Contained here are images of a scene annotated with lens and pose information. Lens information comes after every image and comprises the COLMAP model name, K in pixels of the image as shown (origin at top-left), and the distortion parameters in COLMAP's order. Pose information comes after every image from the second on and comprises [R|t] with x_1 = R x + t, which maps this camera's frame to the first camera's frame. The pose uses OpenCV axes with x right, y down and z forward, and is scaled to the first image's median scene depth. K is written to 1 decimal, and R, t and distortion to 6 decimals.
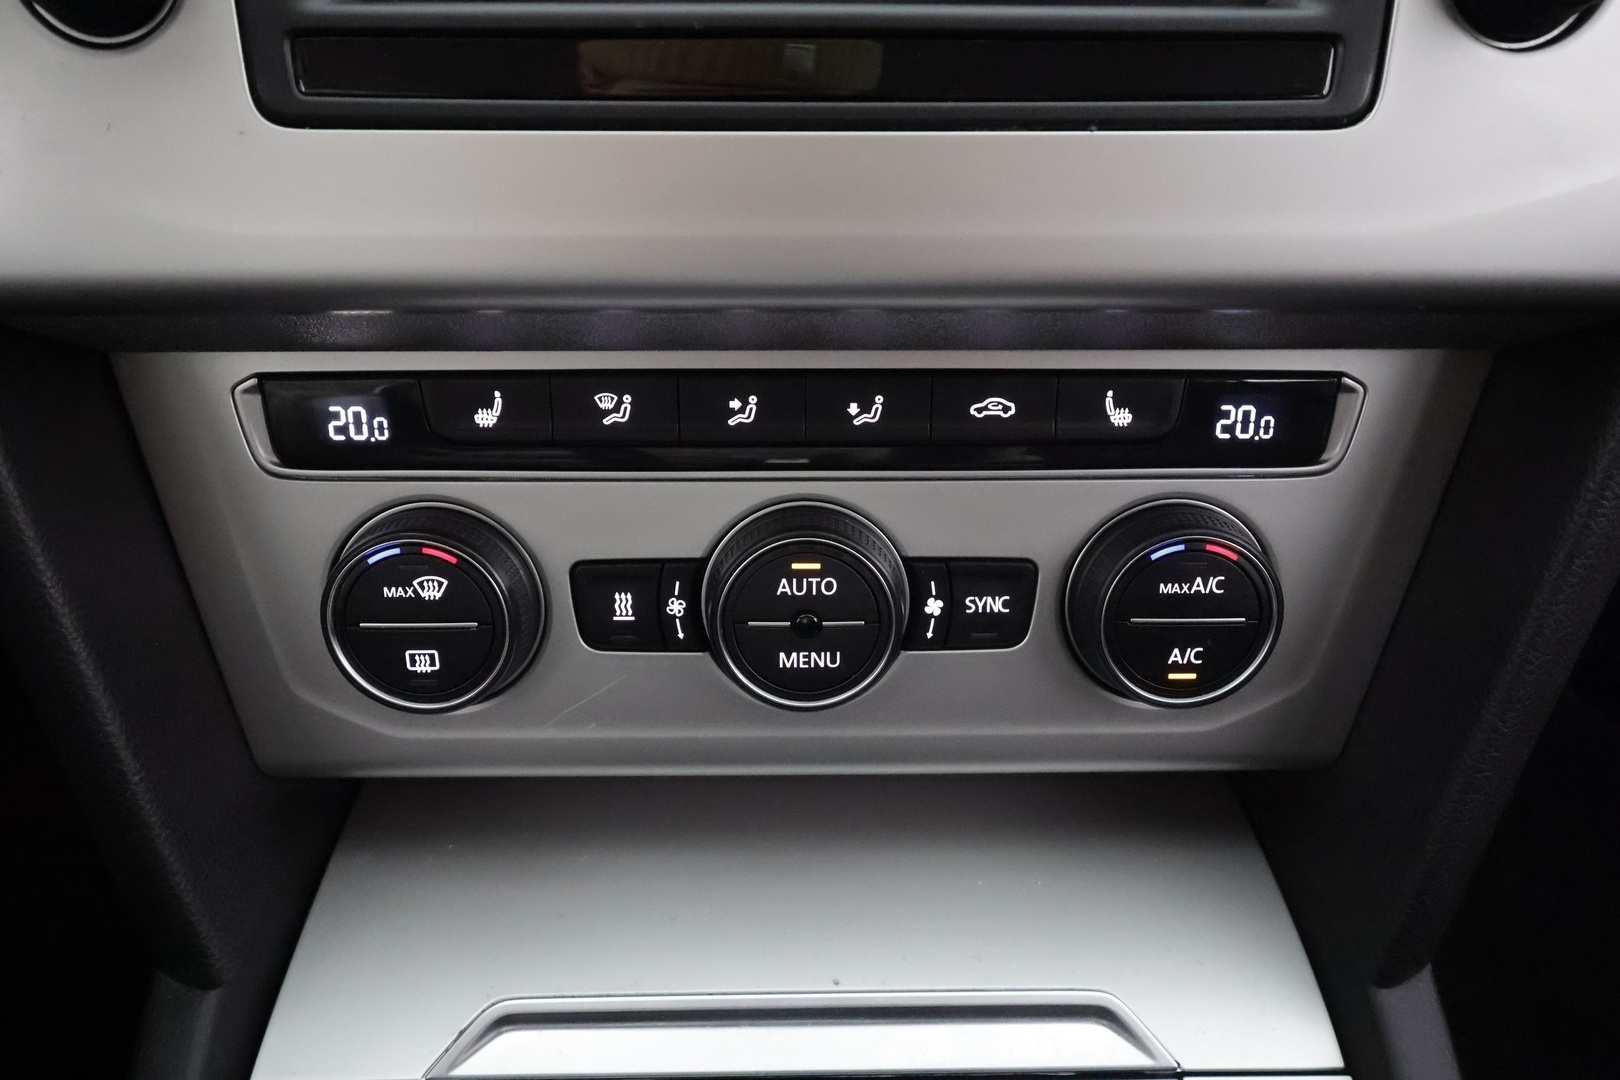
lens RADIAL K [[1101.9, 0, 810.0], [0, 1101.9, 540.0], [0, 0, 1]] dist [0.000389, -0.000050]
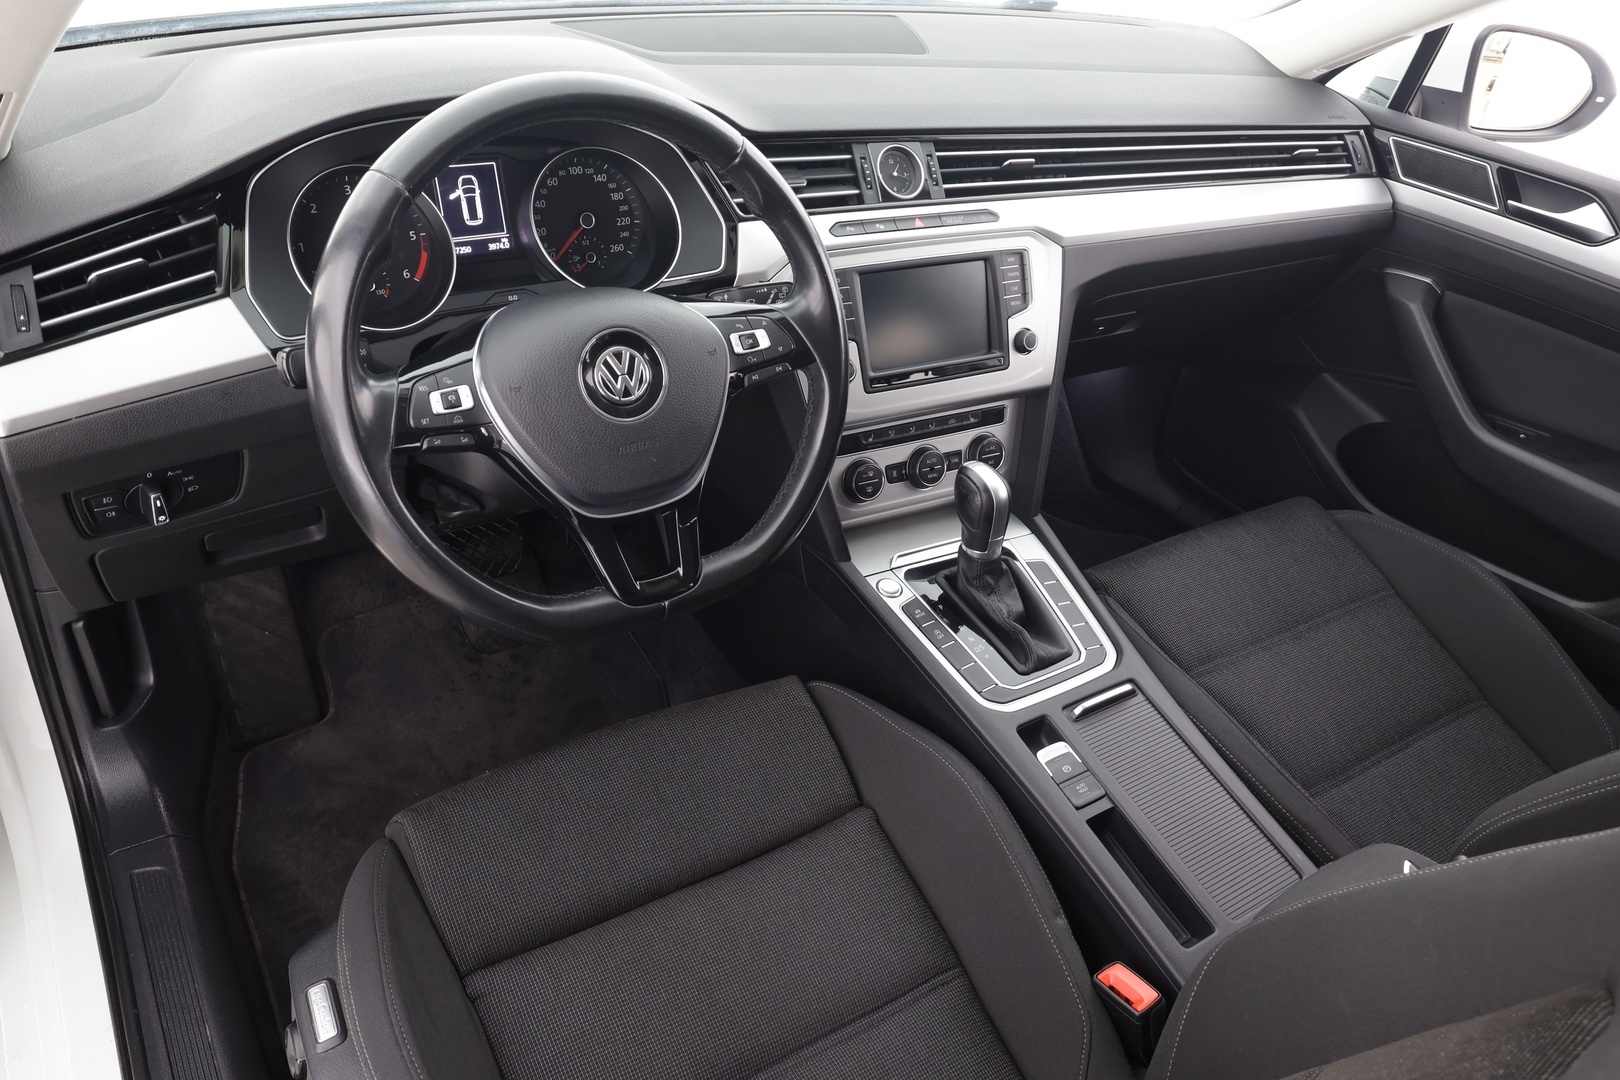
lens RADIAL K [[1165.3, 0, 810.0], [0, 1165.3, 540.0], [0, 0, 1]] dist [-0.002420, 0.000829]
pose [[0.871732, -0.203420, 0.445761, -2.940774], [0.216723, 0.975995, 0.021566, 0.158823], [-0.439448, 0.077807, 0.894892, -3.529974]]
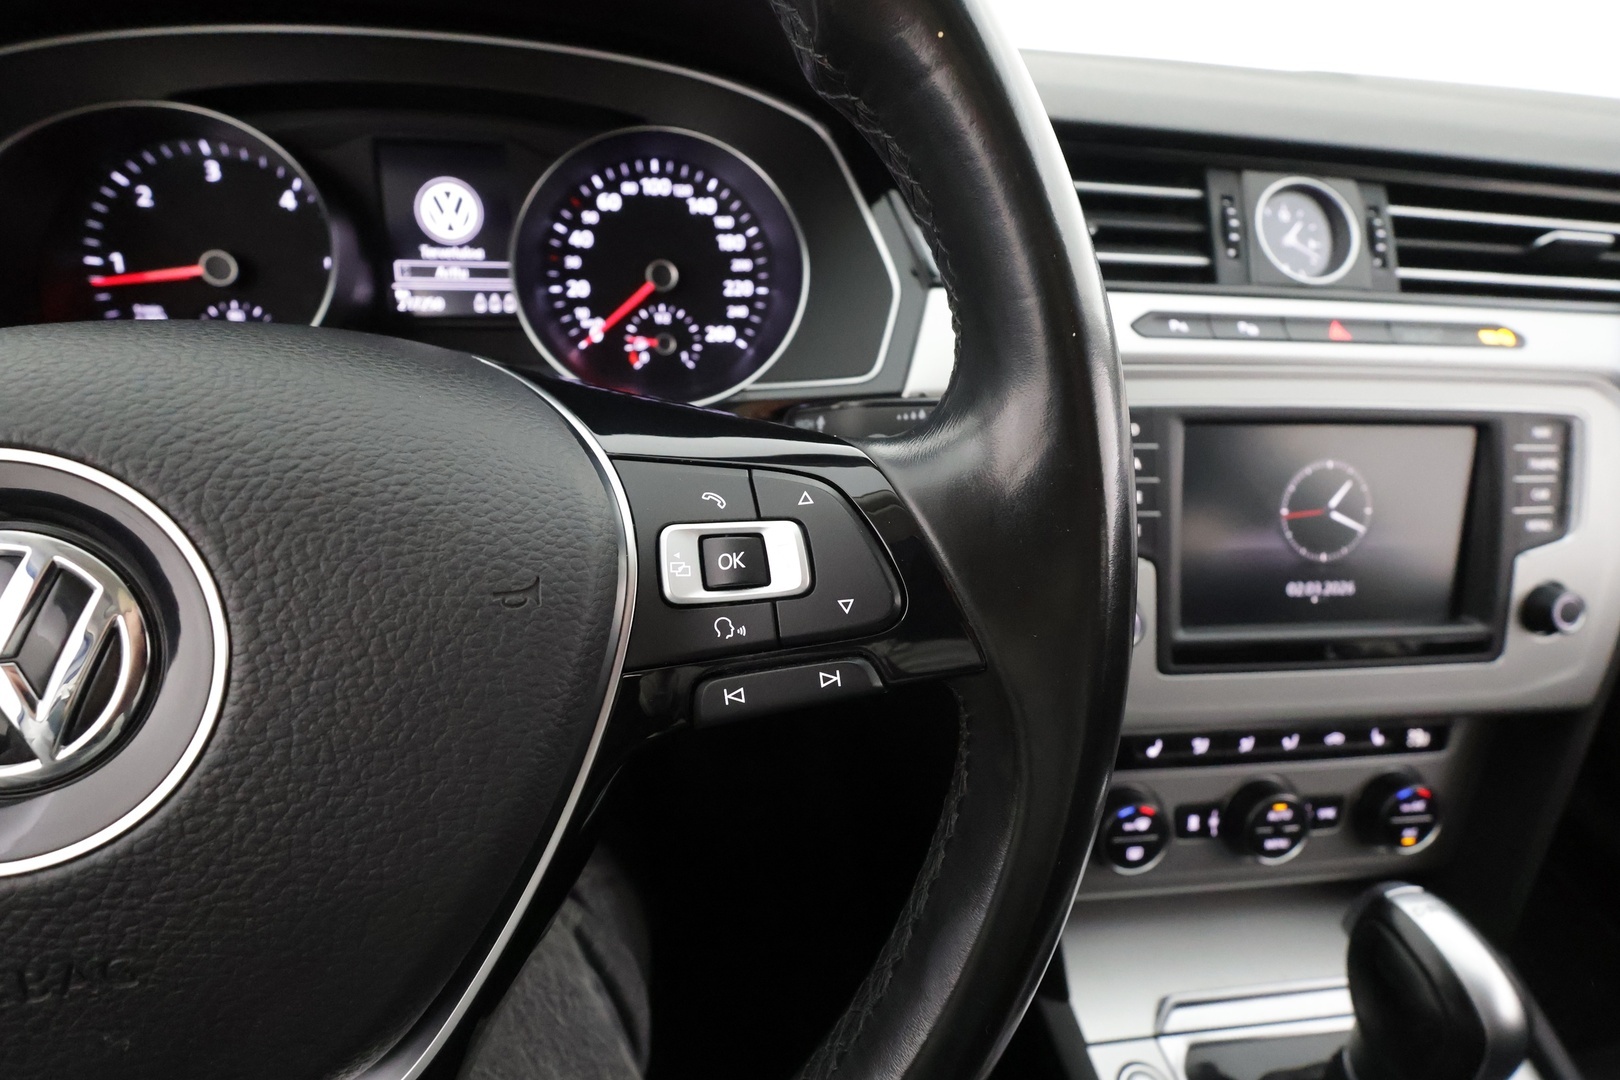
lens RADIAL K [[747.1, 0, 811.9], [0, 747.1, 541.4], [0, 0, 1]] dist [-0.004099, 0.000441]
pose [[0.993673, -0.010534, 0.111820, -1.233264], [0.024601, 0.991829, -0.125183, -0.386838], [-0.109587, 0.127142, 0.985812, -0.642074]]
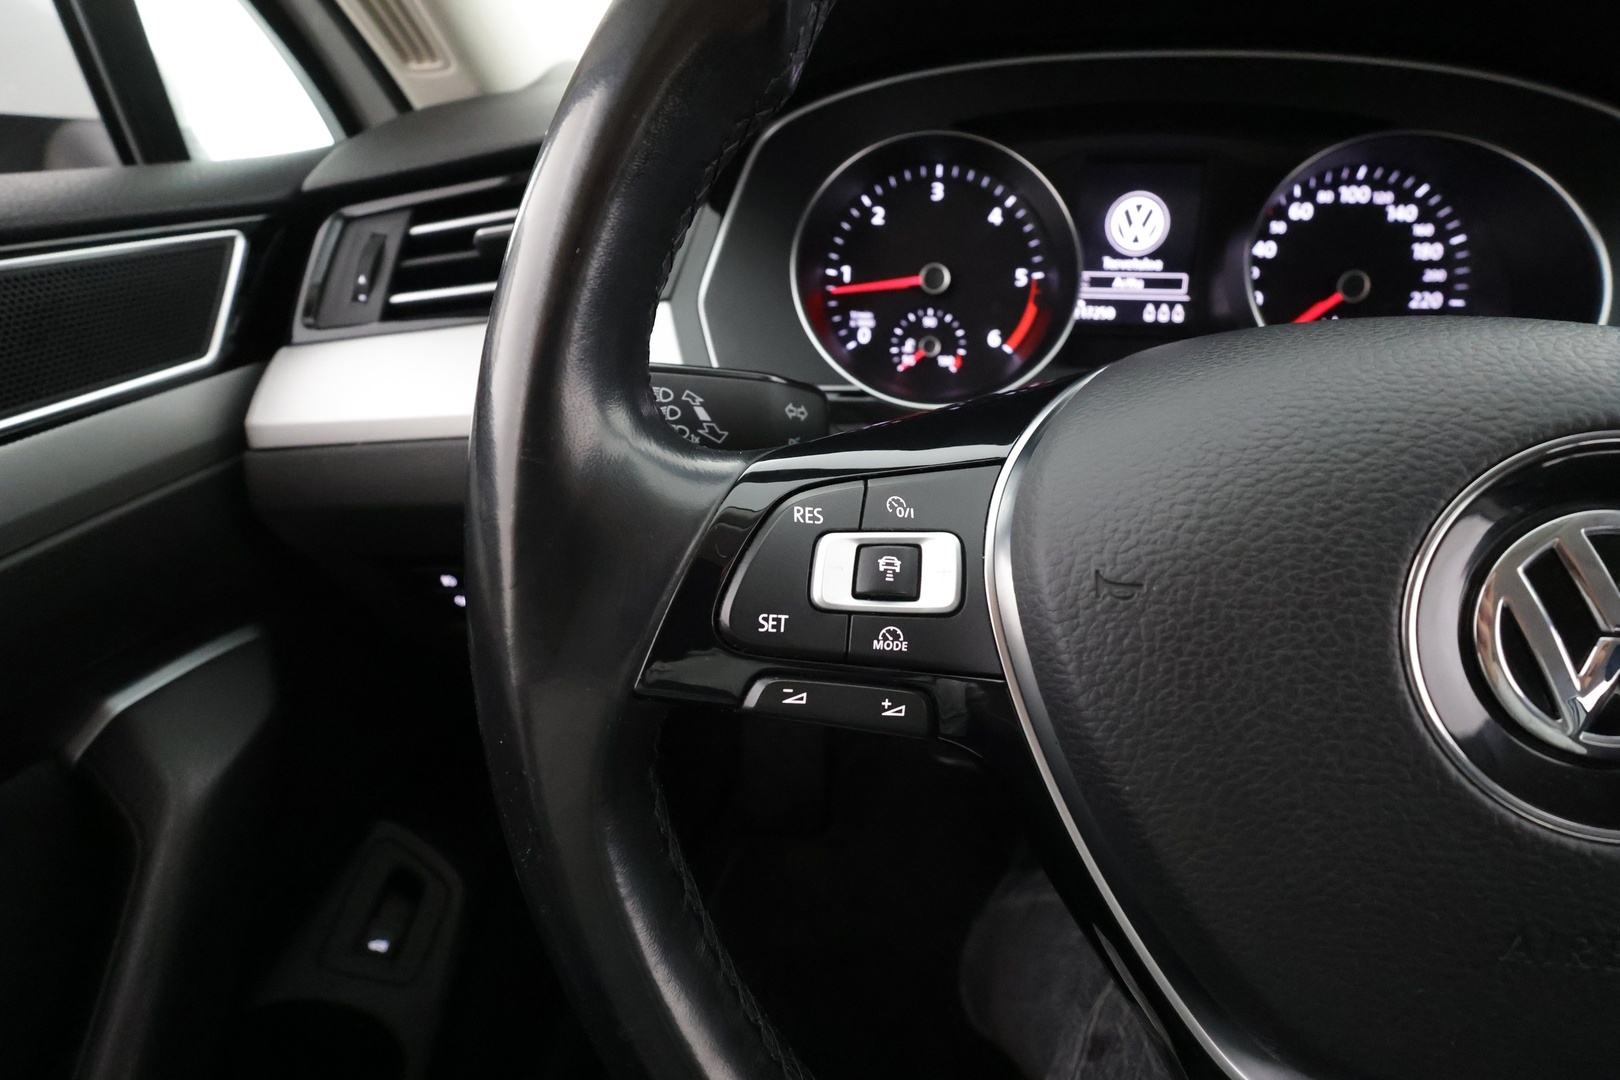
lens RADIAL K [[751.8, 0, 813.6], [0, 751.8, 537.5], [0, 0, 1]] dist [0.003657, 0.000283]
pose [[0.984171, 0.084361, -0.155857, -2.208697], [-0.104398, 0.986624, -0.125194, -0.338073], [0.143210, 0.139483, 0.979814, -0.712794]]
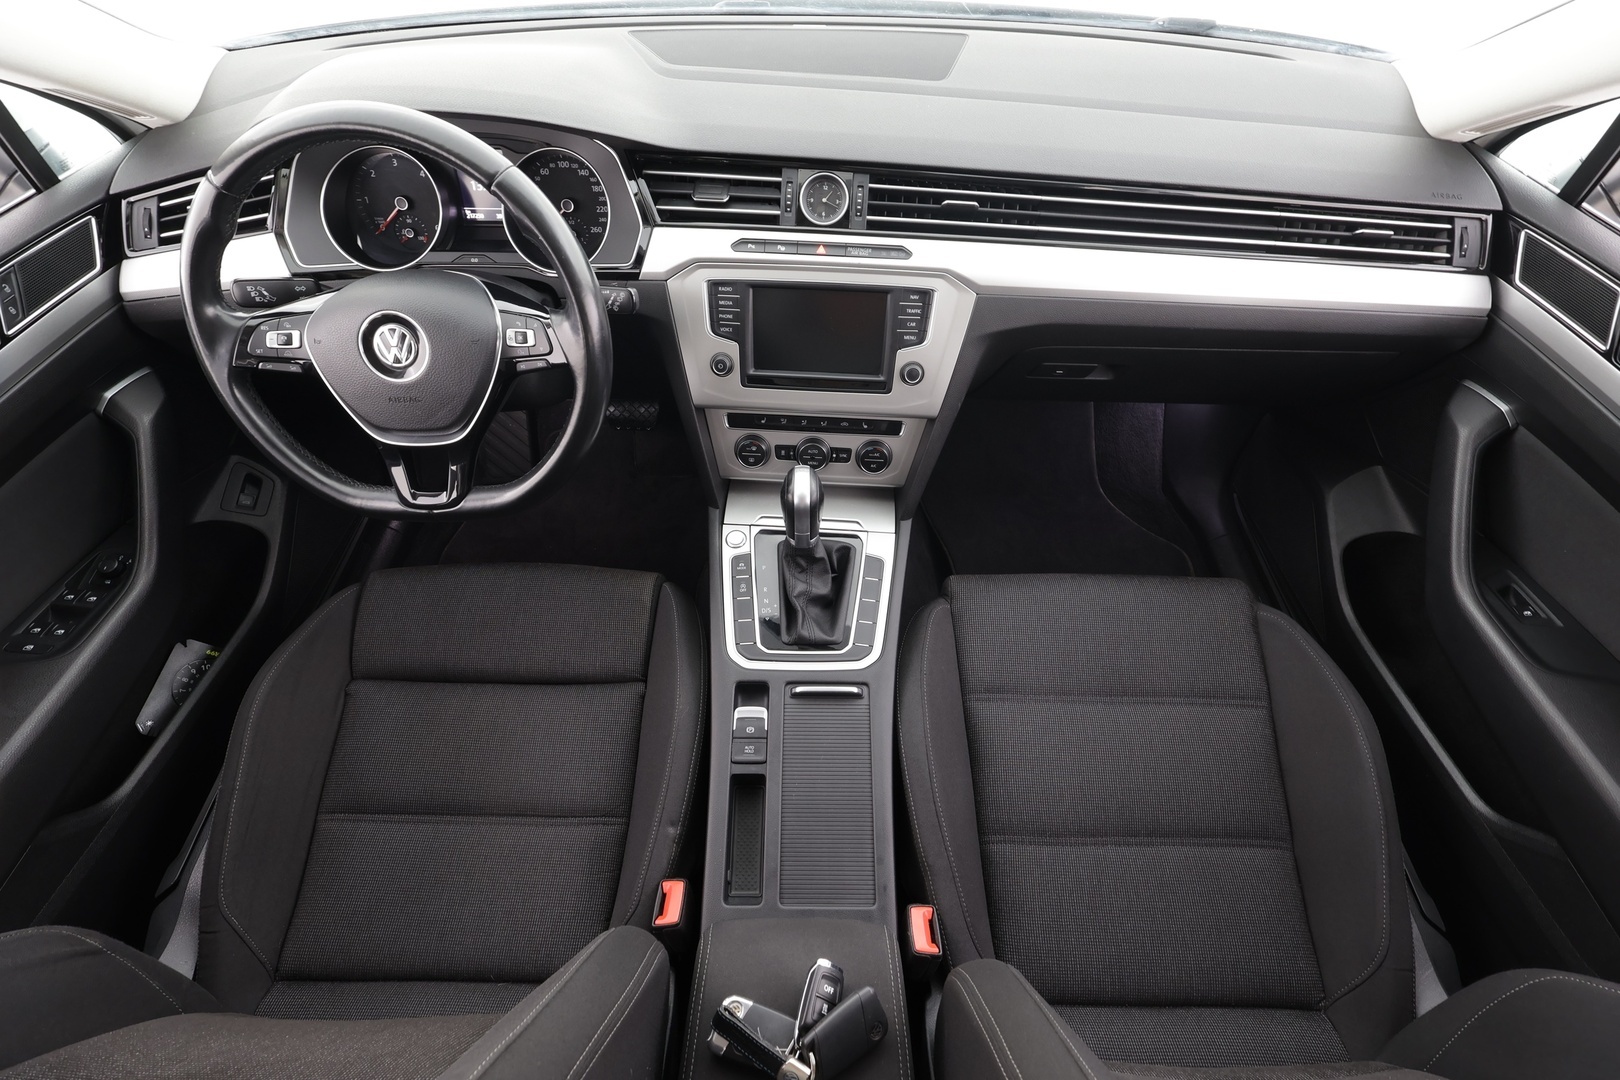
lens RADIAL K [[747.1, 0, 811.9], [0, 747.1, 541.4], [0, 0, 1]] dist [-0.004099, 0.000441]
pose [[0.996934, 0.061490, -0.048395, 0.223436], [-0.050482, 0.977952, 0.202638, -0.312408], [0.059789, -0.199574, 0.978057, -3.200960]]
